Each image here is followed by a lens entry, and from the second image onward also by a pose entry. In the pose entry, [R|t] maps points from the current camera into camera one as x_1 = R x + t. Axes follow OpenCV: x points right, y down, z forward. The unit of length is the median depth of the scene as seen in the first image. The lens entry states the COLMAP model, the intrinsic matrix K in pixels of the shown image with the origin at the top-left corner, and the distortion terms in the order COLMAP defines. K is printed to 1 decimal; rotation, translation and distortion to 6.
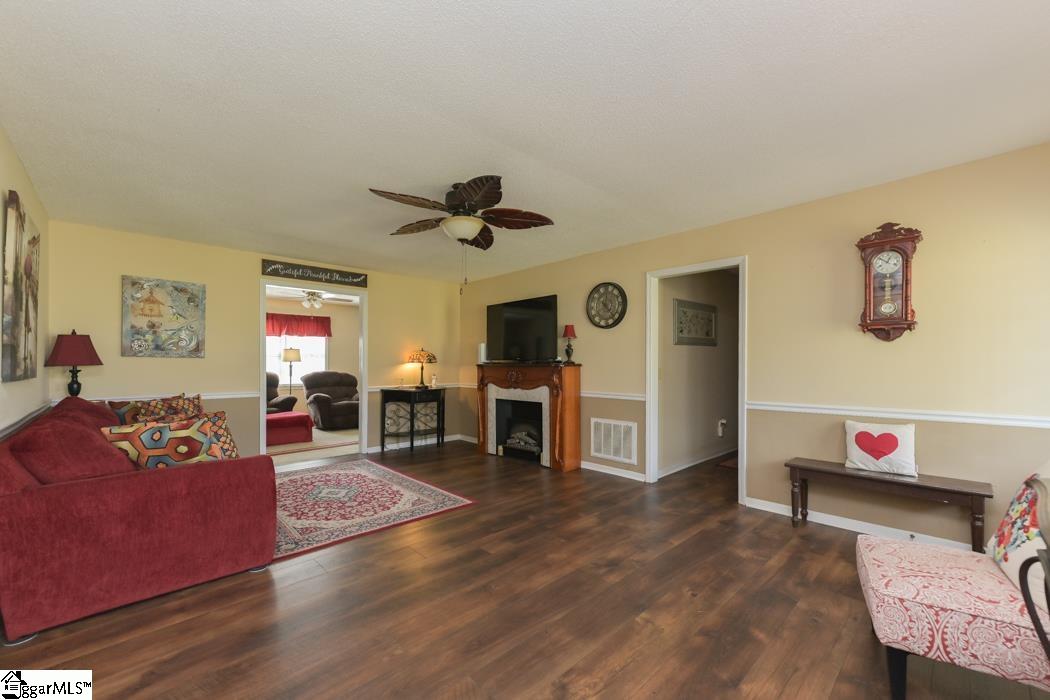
lens RADIAL K [[422.4, 0, 526.2], [0, 422.4, 359.3], [0, 0, 1]] dist [0.009477, -0.000513]
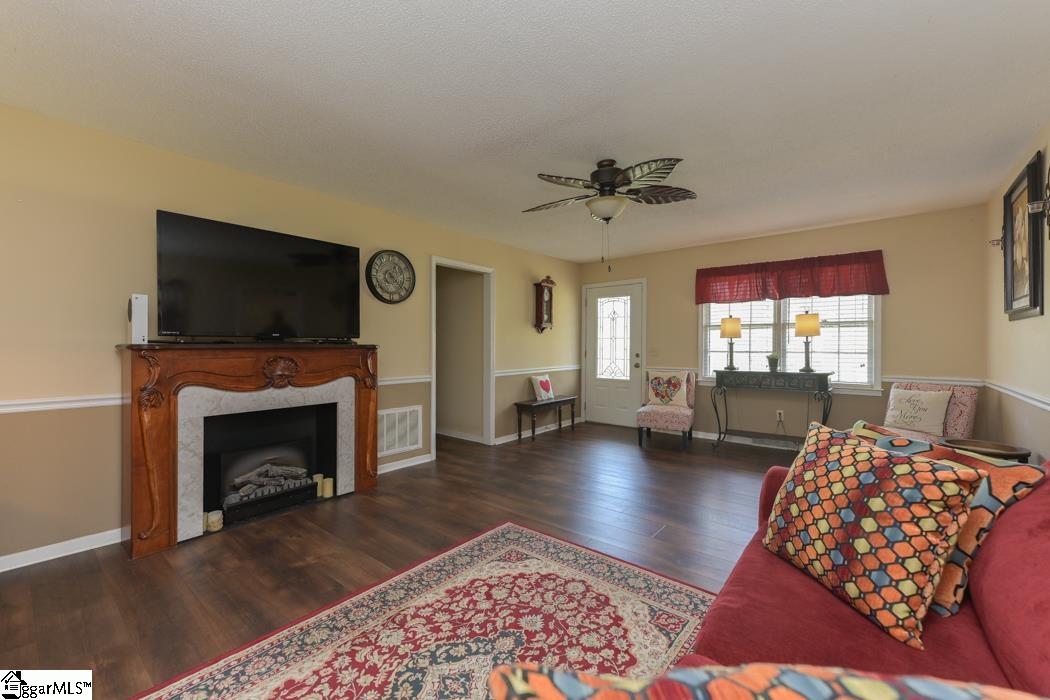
lens RADIAL K [[422.4, 0, 531.1], [0, 422.4, 345.9], [0, 0, 1]] dist [0.009477, -0.000513]
pose [[-0.125779, 0.001526, 0.992057, -0.861747], [-0.011571, 0.999929, -0.003005, 0.015118], [-0.991991, -0.011857, -0.125752, 1.012282]]
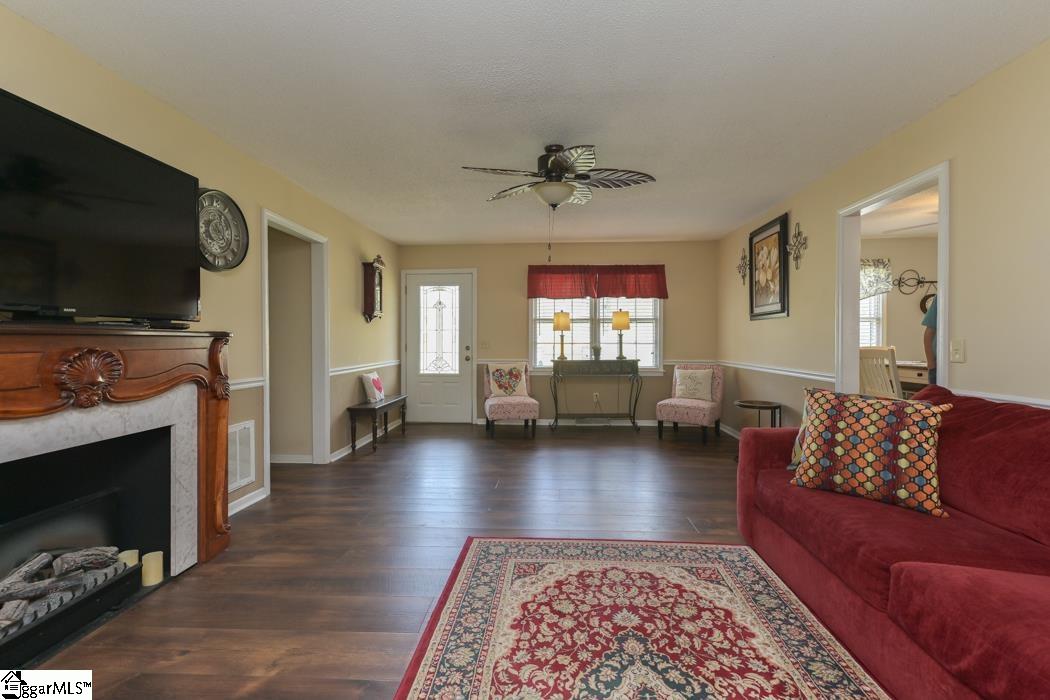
lens RADIAL K [[442.8, 0, 531.1], [0, 442.8, 345.6], [0, 0, 1]] dist [0.007850, 0.000574]
pose [[-0.684361, -0.004661, 0.729128, -0.666994], [-0.005870, 0.999982, 0.000882, 0.029755], [-0.729119, -0.003676, -0.684377, 1.351270]]
